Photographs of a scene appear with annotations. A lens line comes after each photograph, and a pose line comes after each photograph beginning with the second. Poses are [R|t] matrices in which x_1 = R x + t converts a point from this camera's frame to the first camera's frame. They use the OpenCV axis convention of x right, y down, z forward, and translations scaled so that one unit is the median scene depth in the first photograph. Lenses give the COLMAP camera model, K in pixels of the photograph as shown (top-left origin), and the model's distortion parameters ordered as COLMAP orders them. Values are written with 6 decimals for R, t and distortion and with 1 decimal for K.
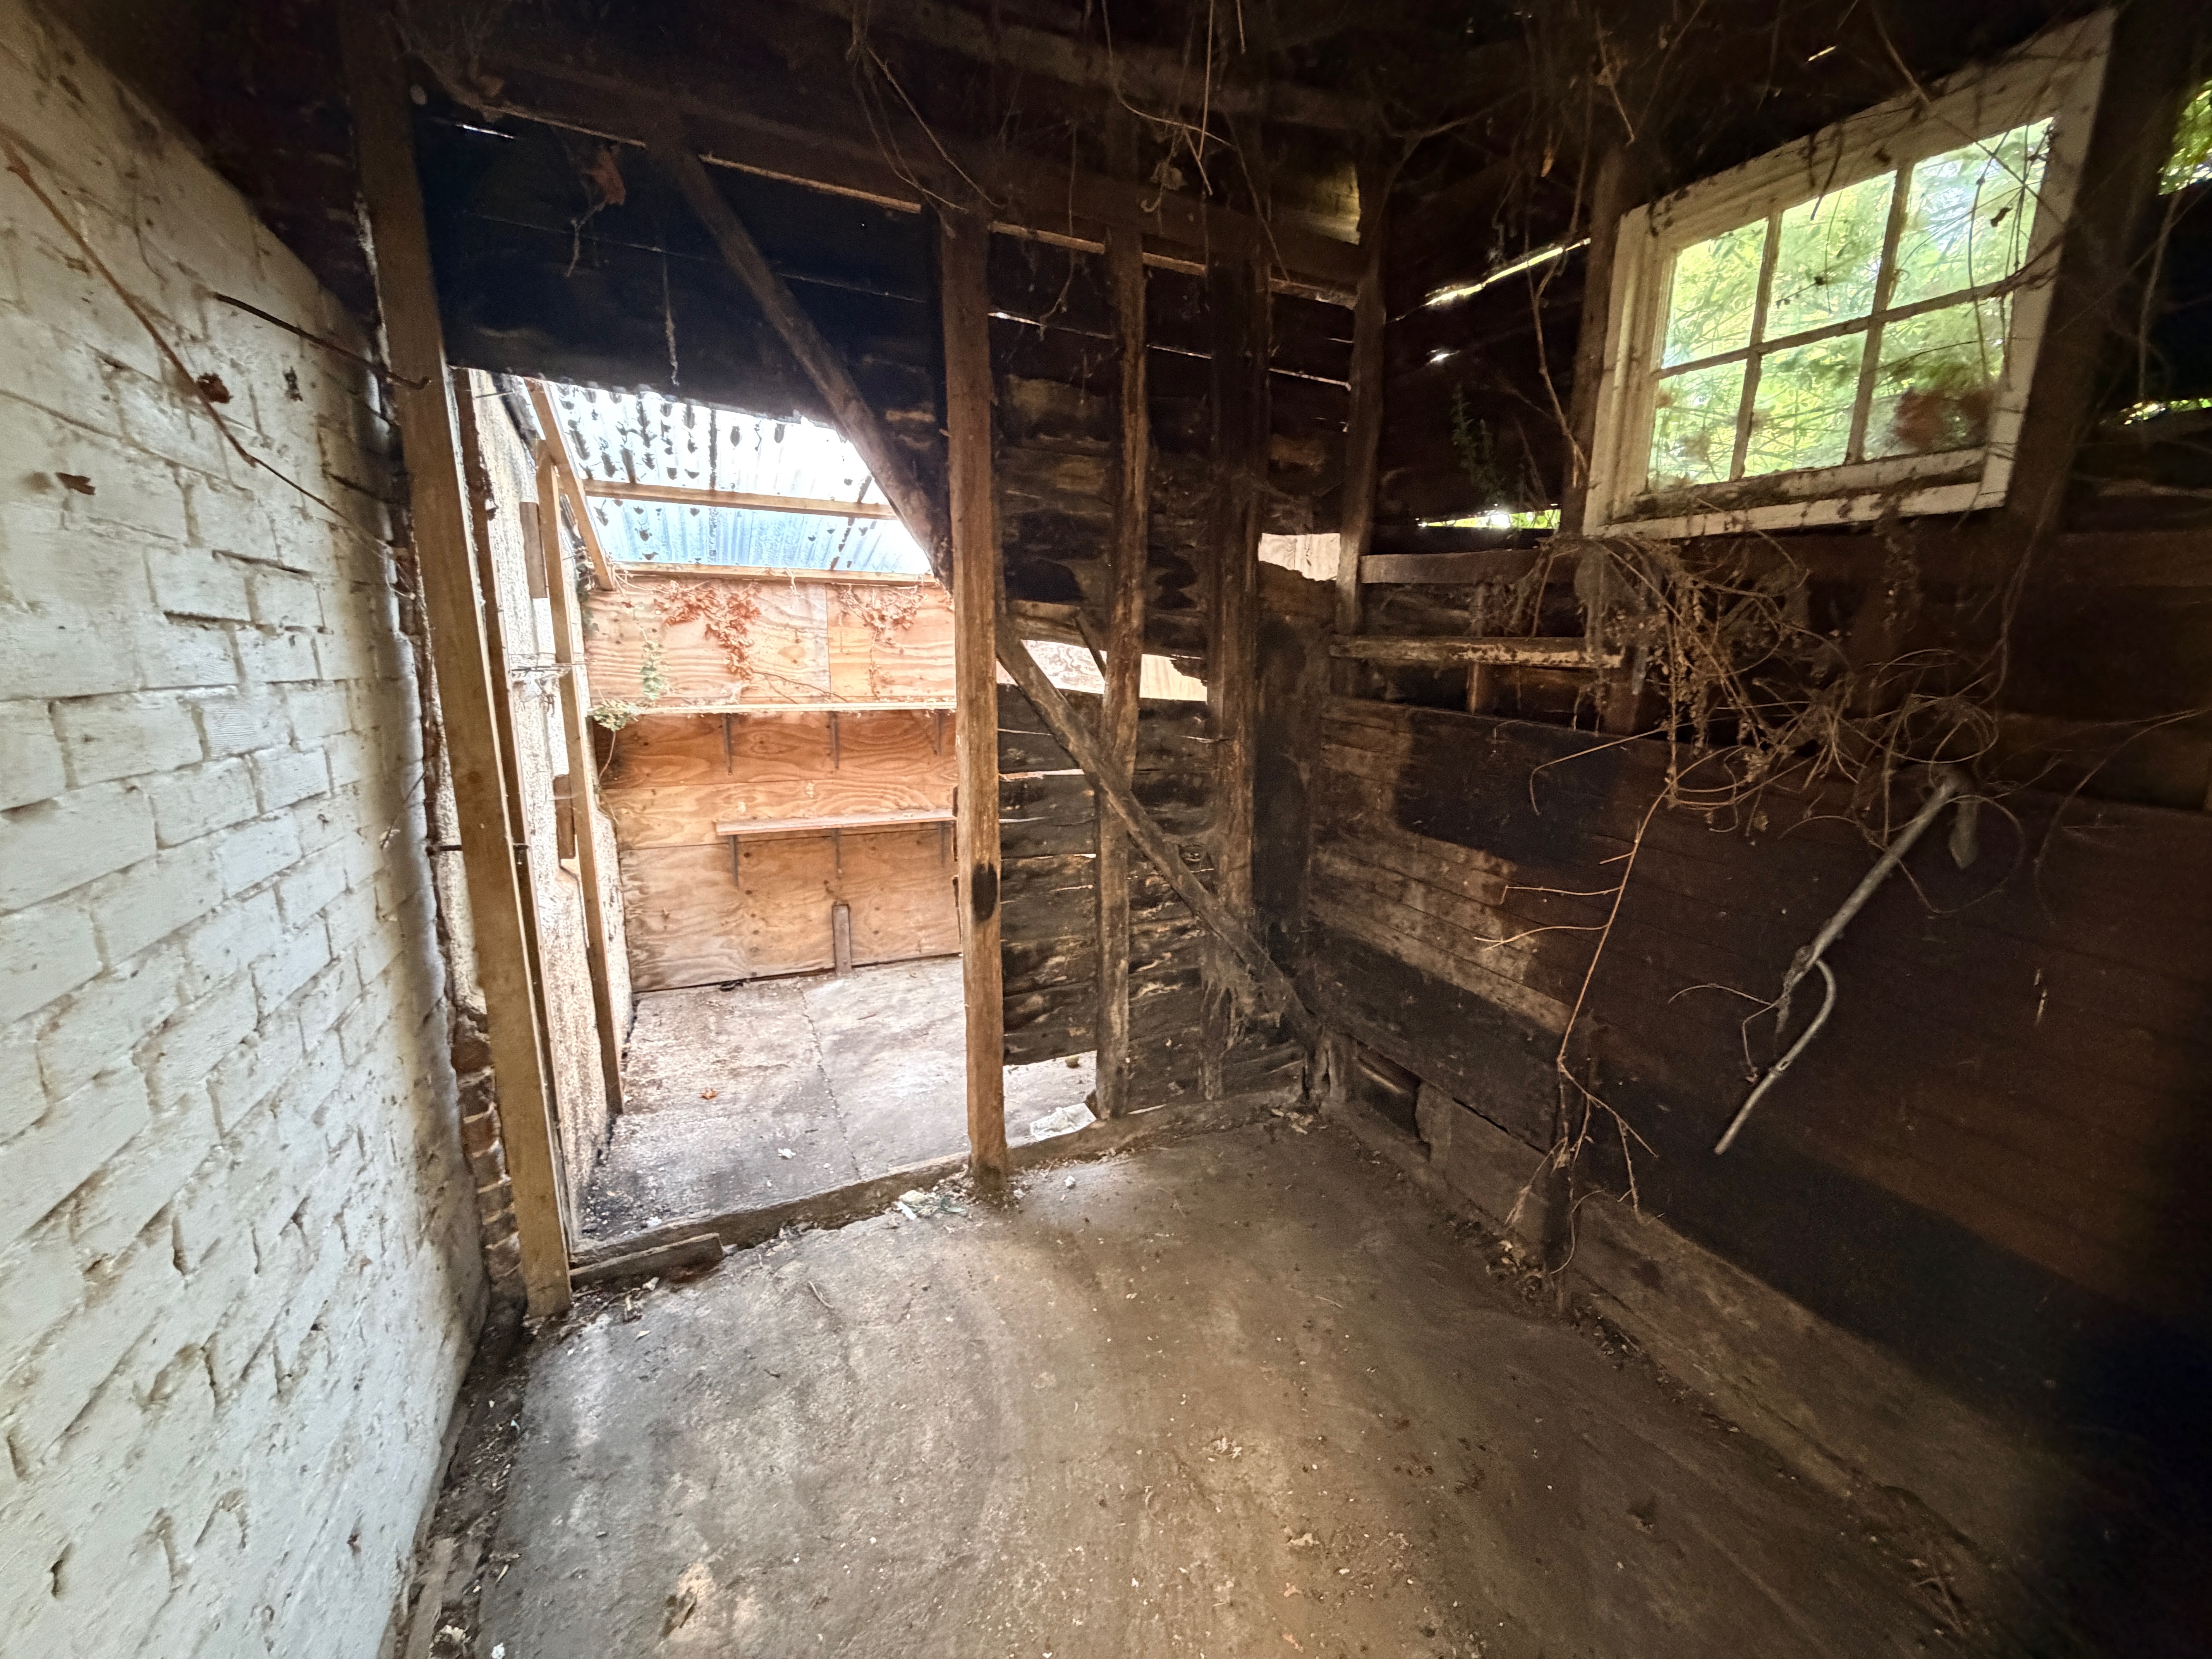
lens RADIAL K [[879.8, 0, 1108.2], [0, 879.8, 825.0], [0, 0, 1]] dist [0.000589, -0.000350]
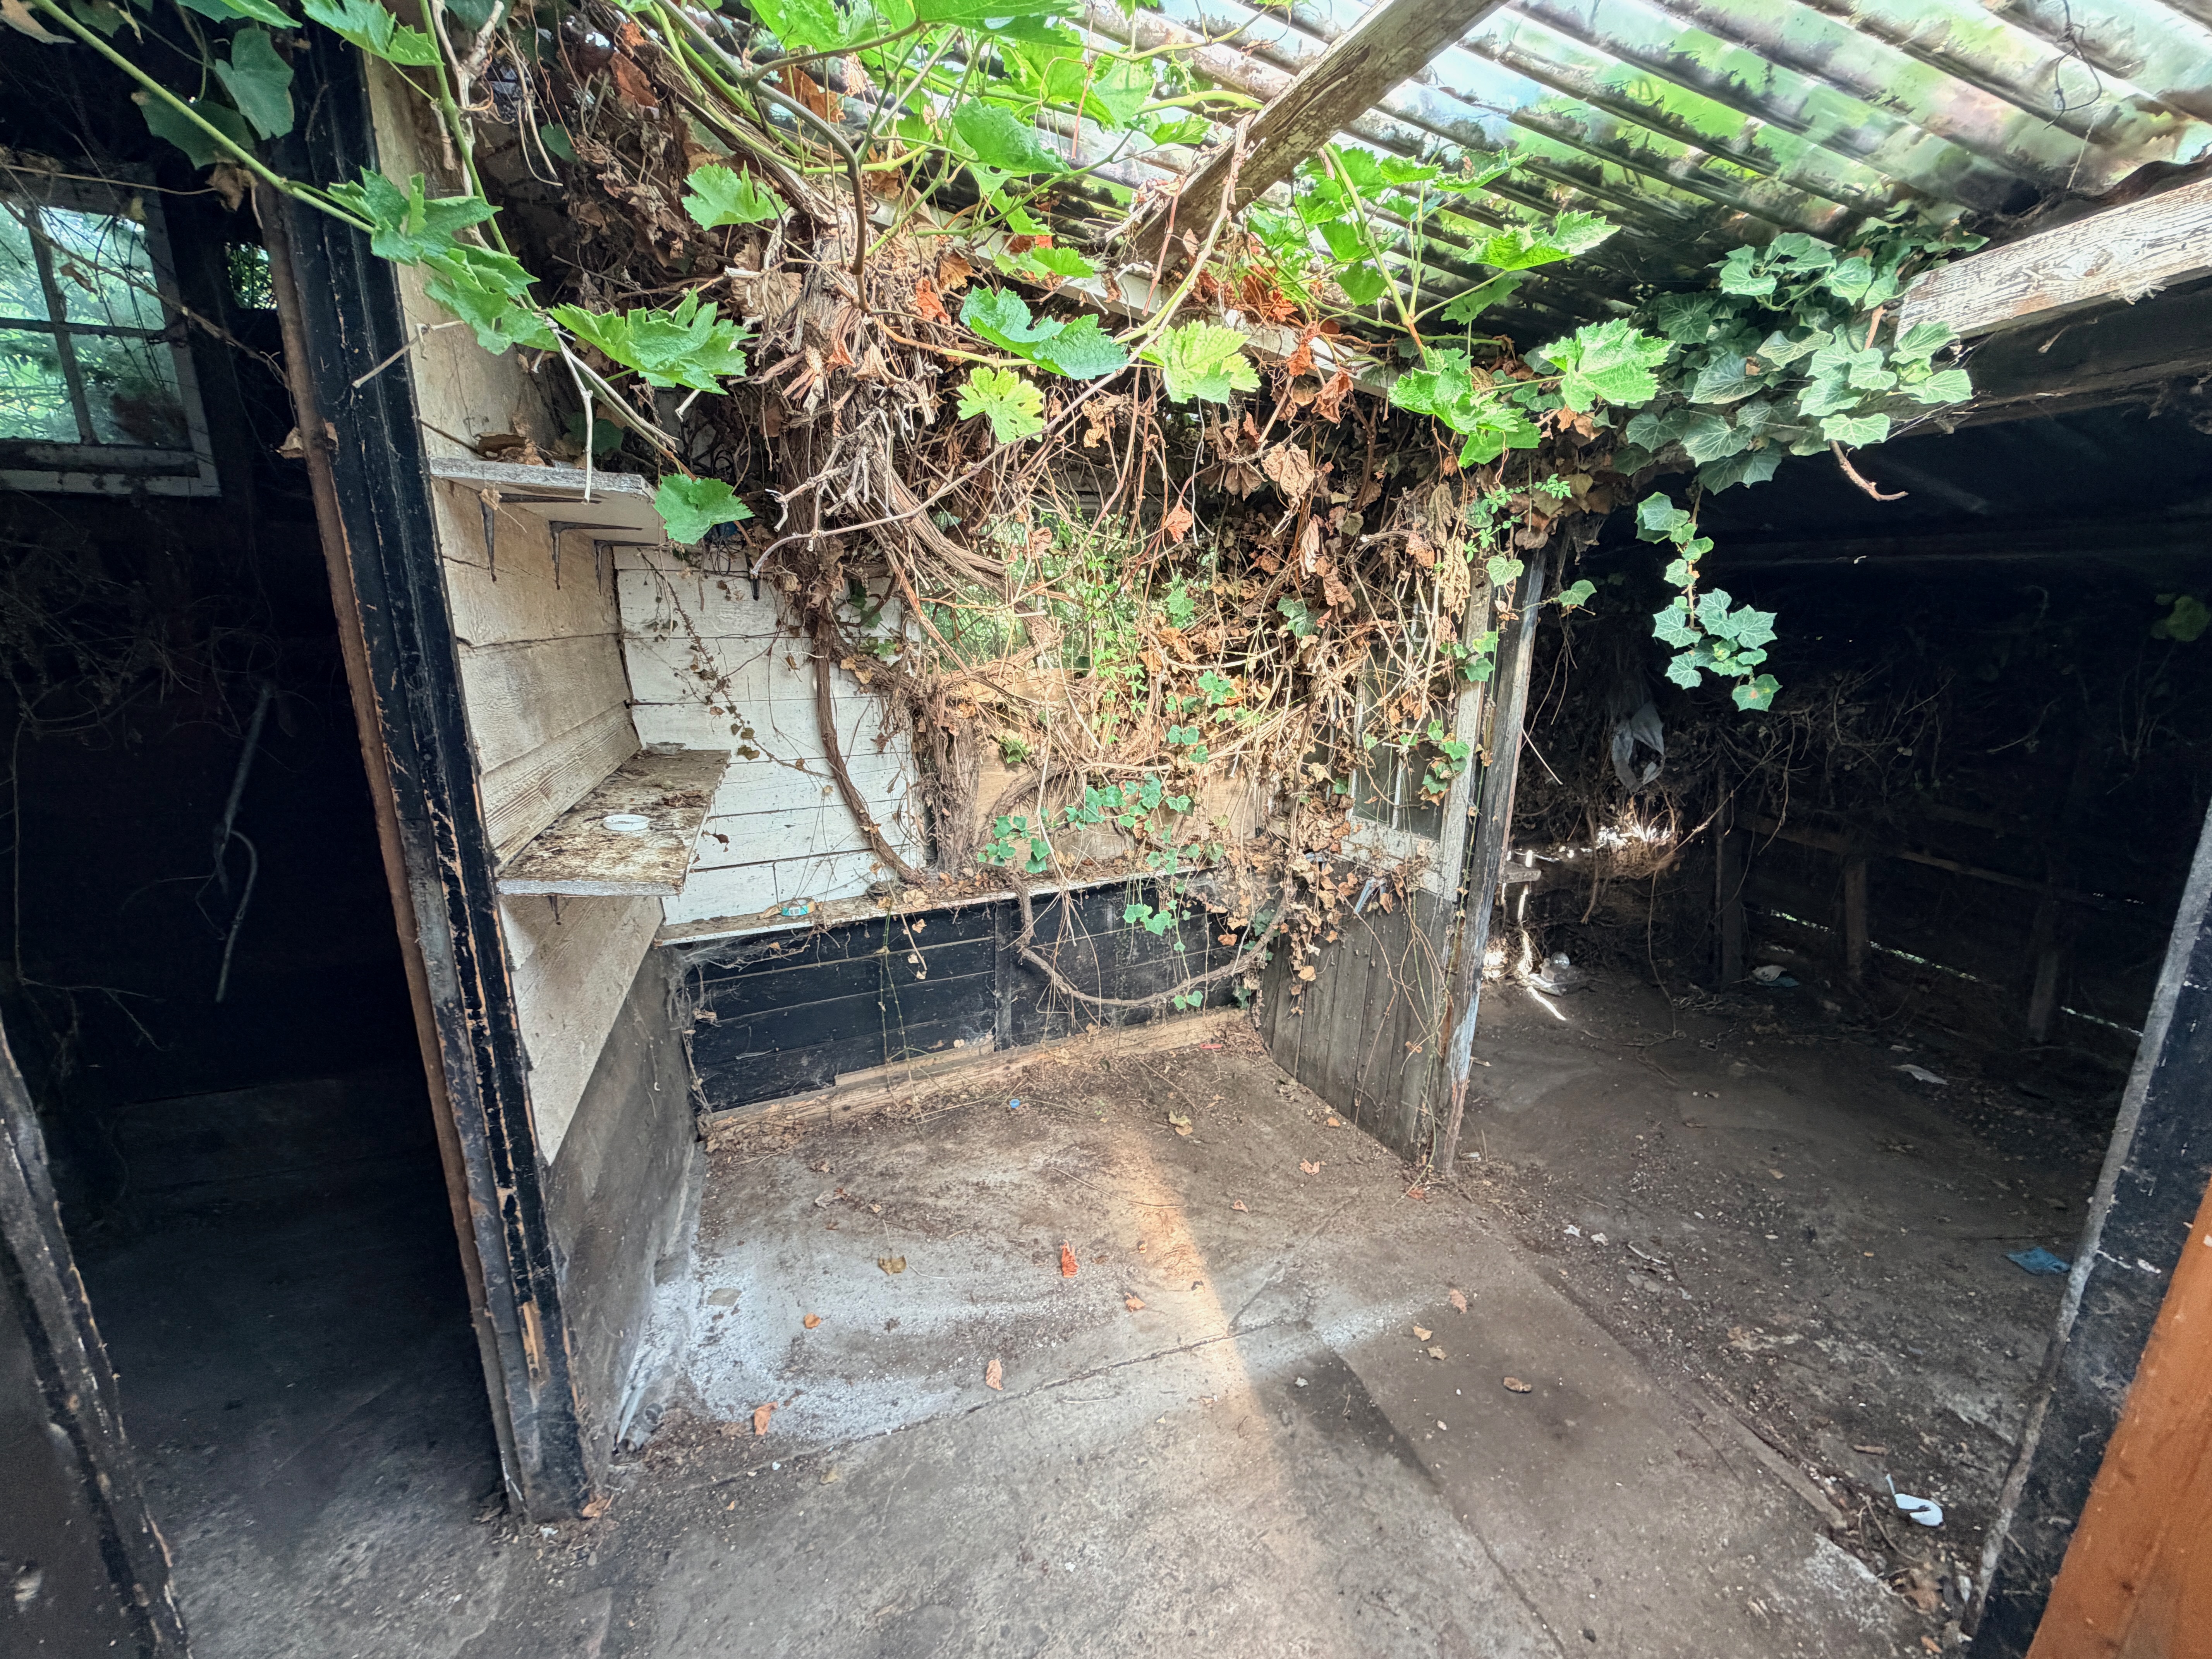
lens RADIAL K [[879.8, 0, 1100.3], [0, 879.8, 834.2], [0, 0, 1]] dist [0.000589, -0.000350]
pose [[0.113632, -0.258788, 0.959227, -0.335003], [0.200337, 0.951617, 0.233003, 0.112826], [-0.973115, 0.165692, 0.159979, -0.507738]]
